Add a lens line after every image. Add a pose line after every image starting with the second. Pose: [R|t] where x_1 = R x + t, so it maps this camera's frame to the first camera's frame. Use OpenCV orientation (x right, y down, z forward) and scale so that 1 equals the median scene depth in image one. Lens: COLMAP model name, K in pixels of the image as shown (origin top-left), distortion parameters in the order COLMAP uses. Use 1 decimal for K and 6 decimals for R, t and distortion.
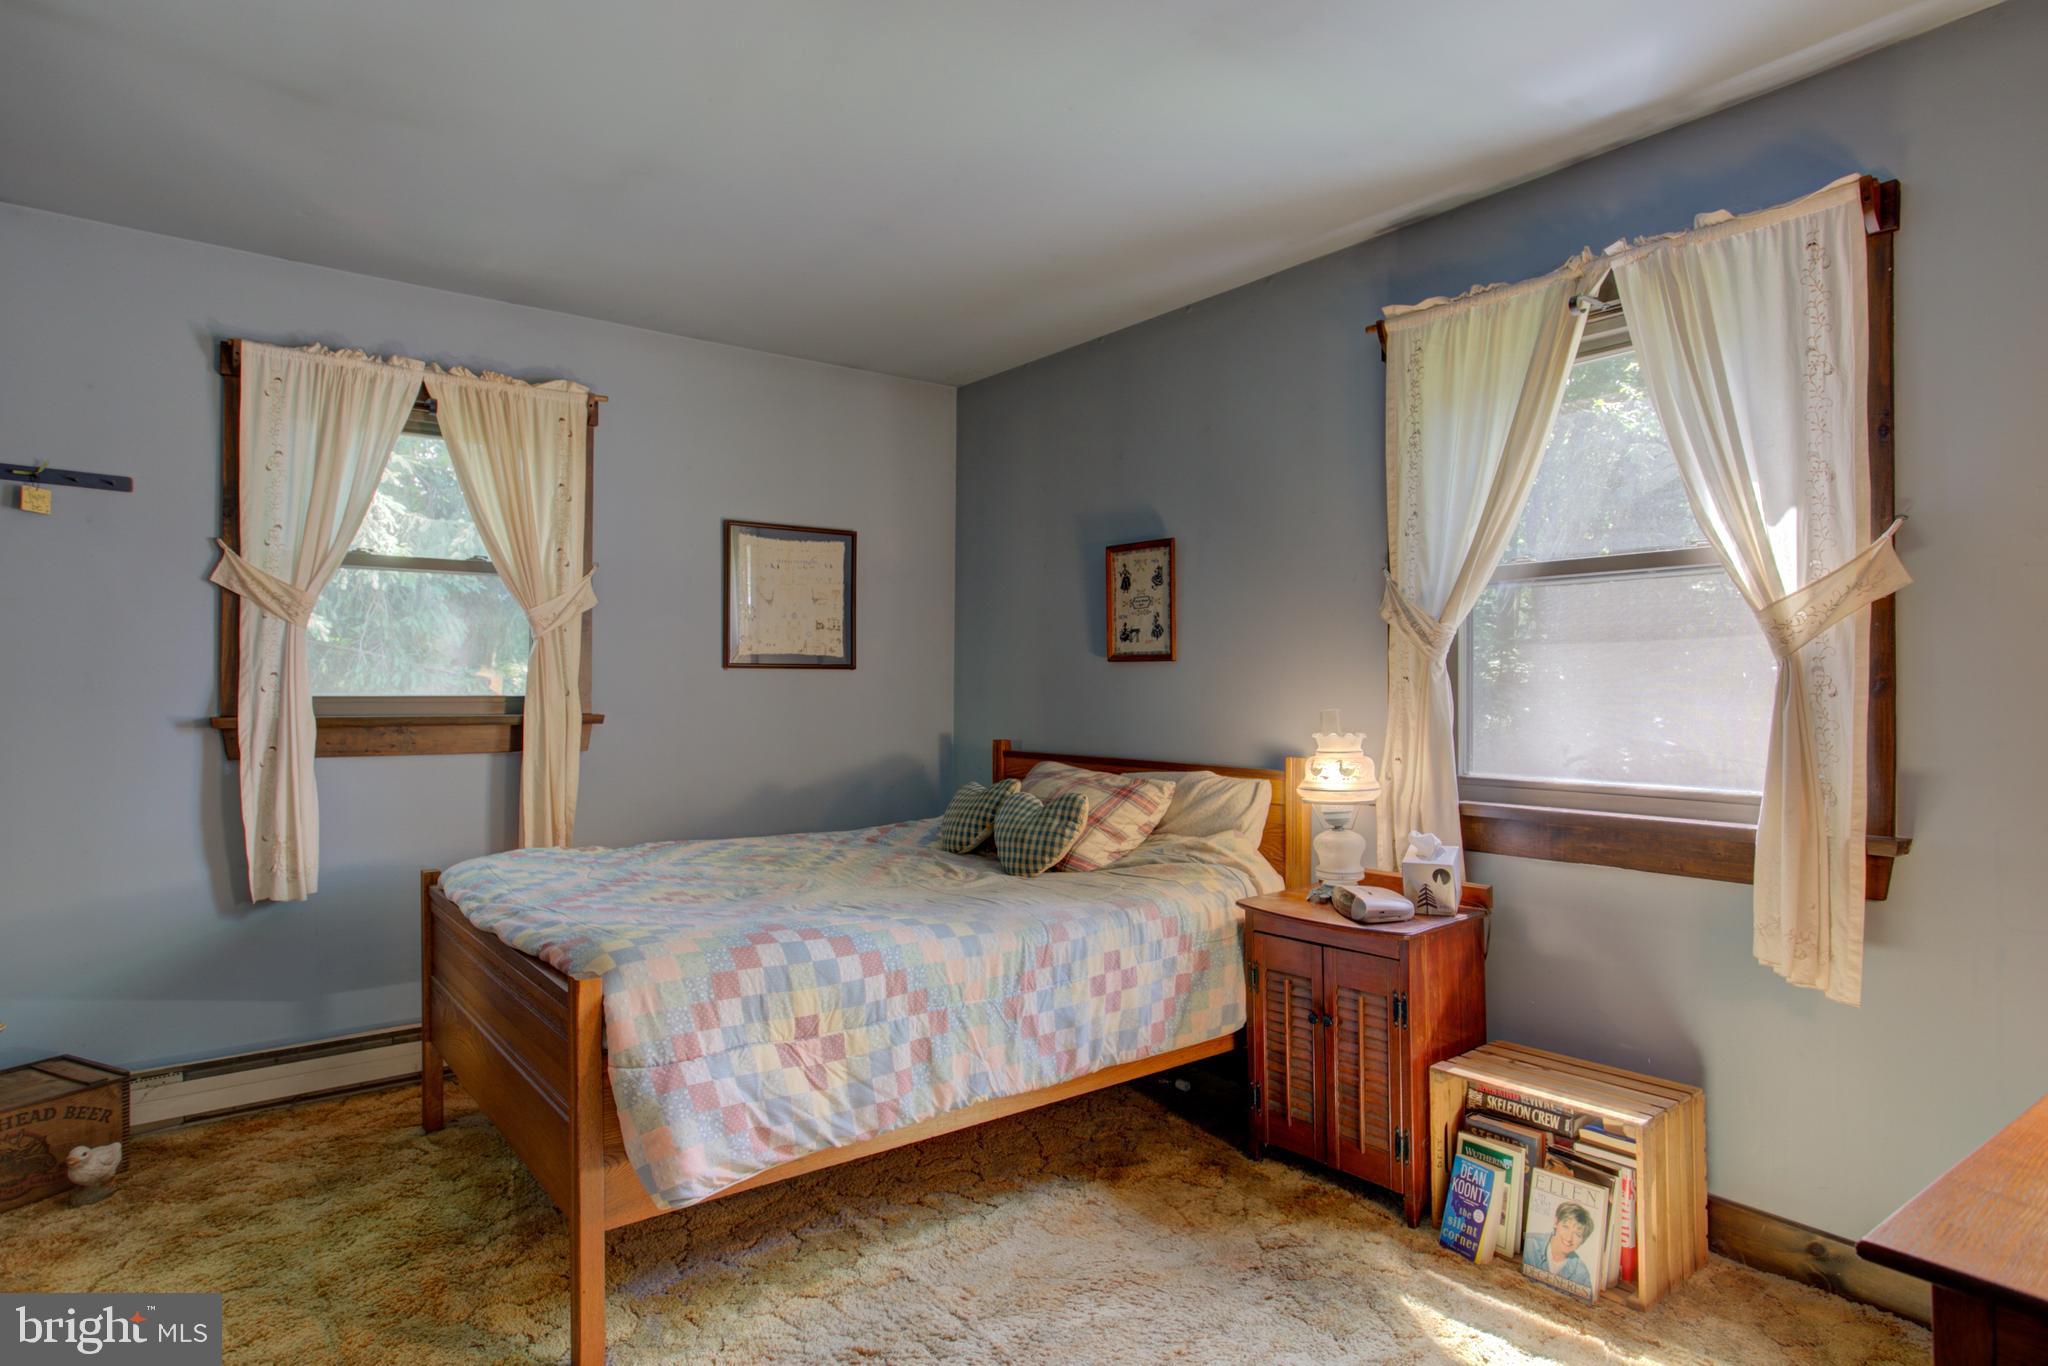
lens RADIAL K [[1158.1, 0, 1009.6], [0, 1158.1, 687.0], [0, 0, 1]] dist [-0.040880, 0.029130]
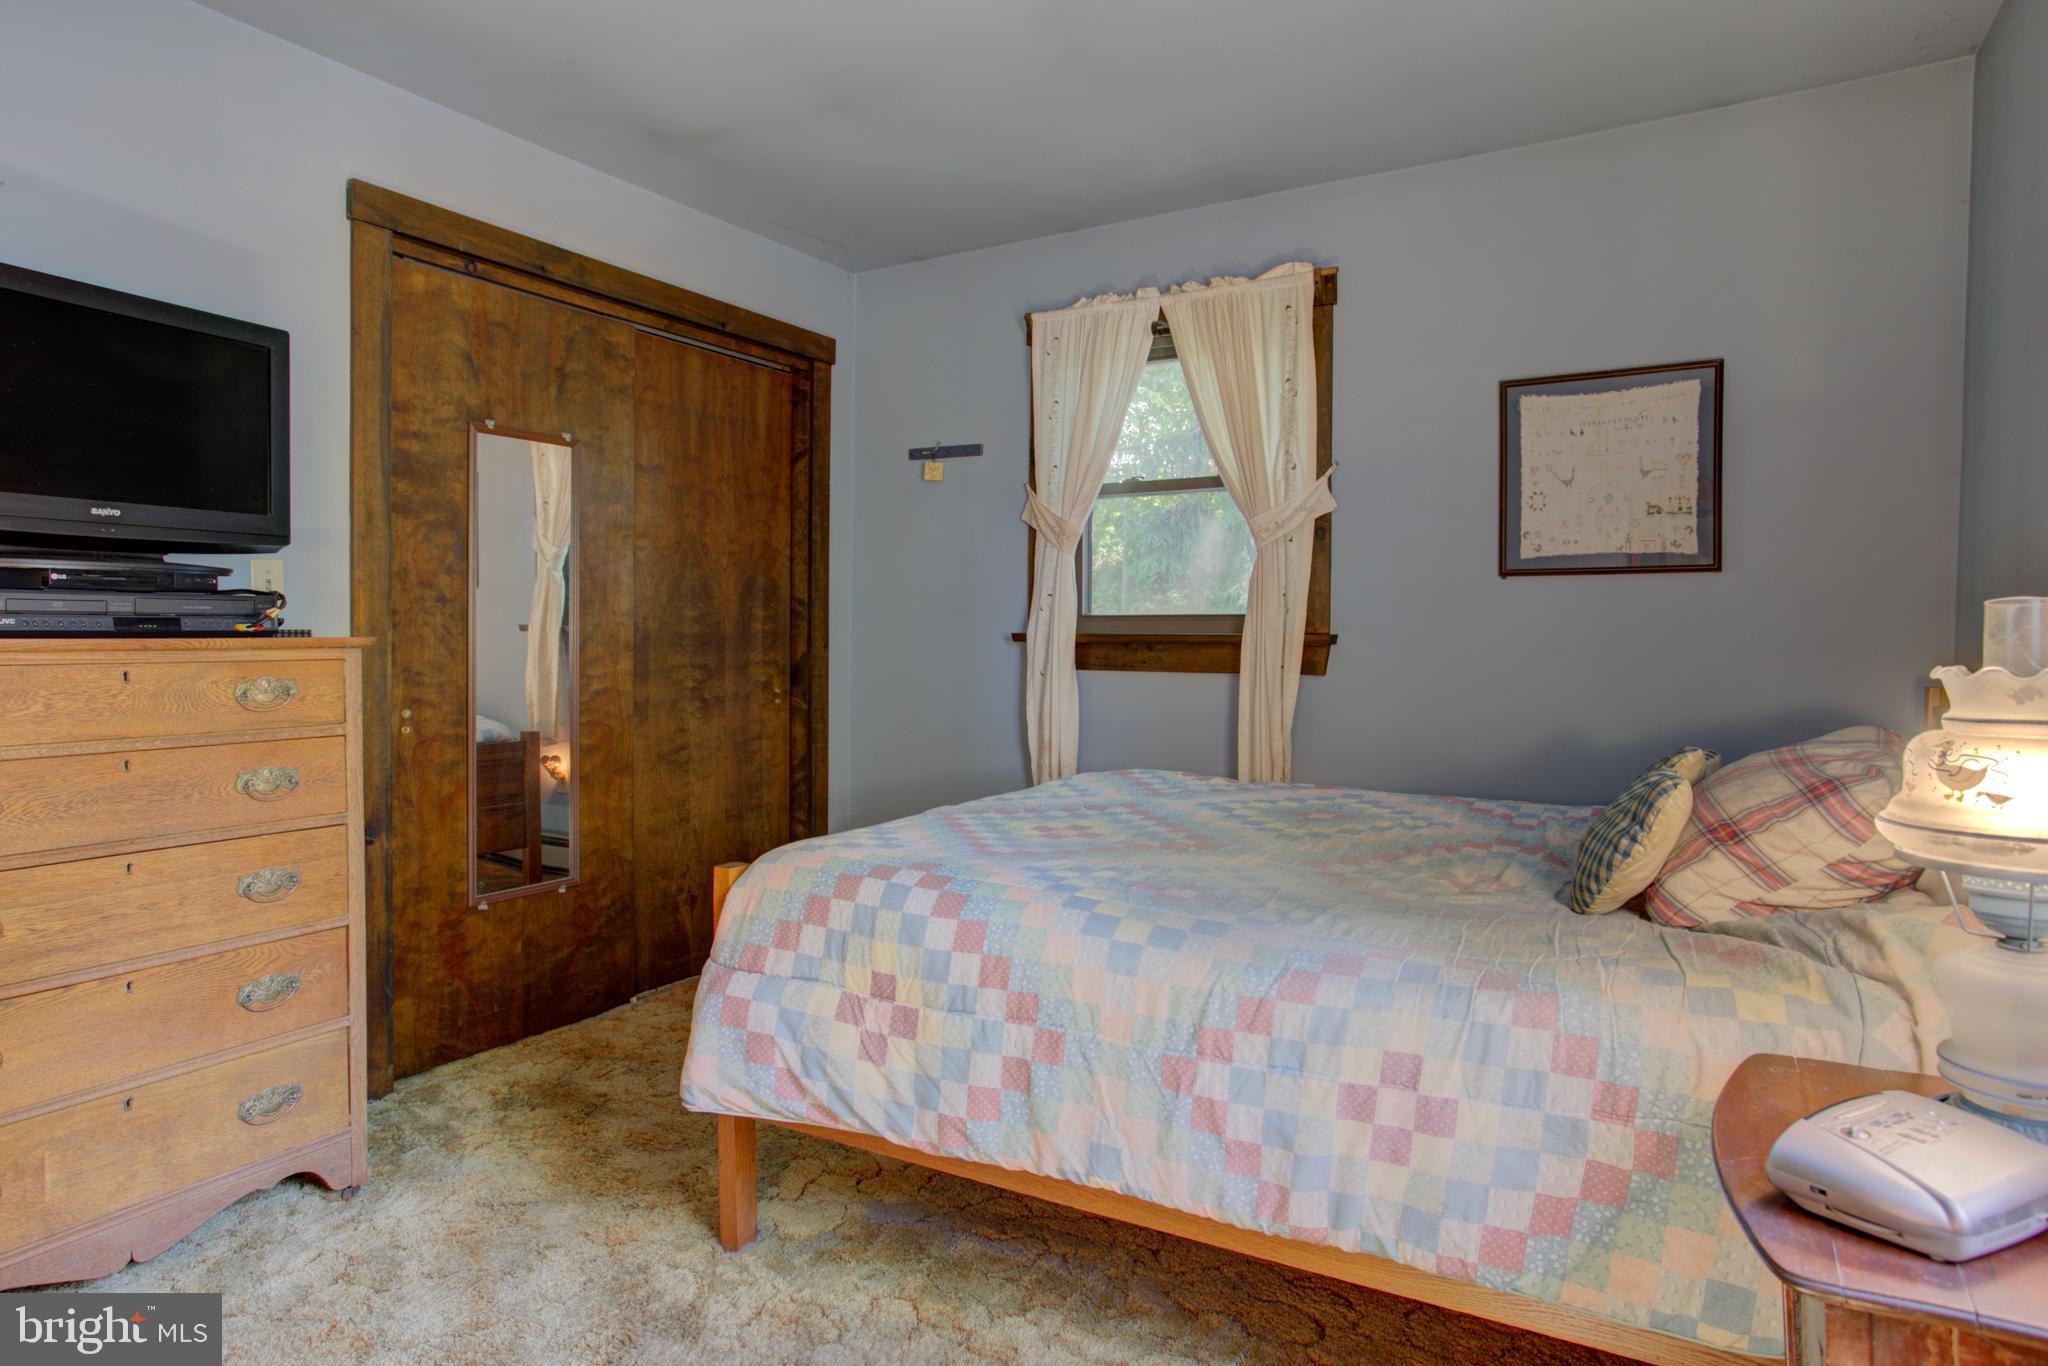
lens RADIAL K [[1158.1, 0, 1018.4], [0, 1158.1, 661.7], [0, 0, 1]] dist [-0.040880, 0.029130]
pose [[0.381720, 0.023404, -0.923982, 0.511592], [0.001794, 0.999659, 0.026063, 0.029937], [0.924276, -0.011606, 0.381548, 0.625432]]
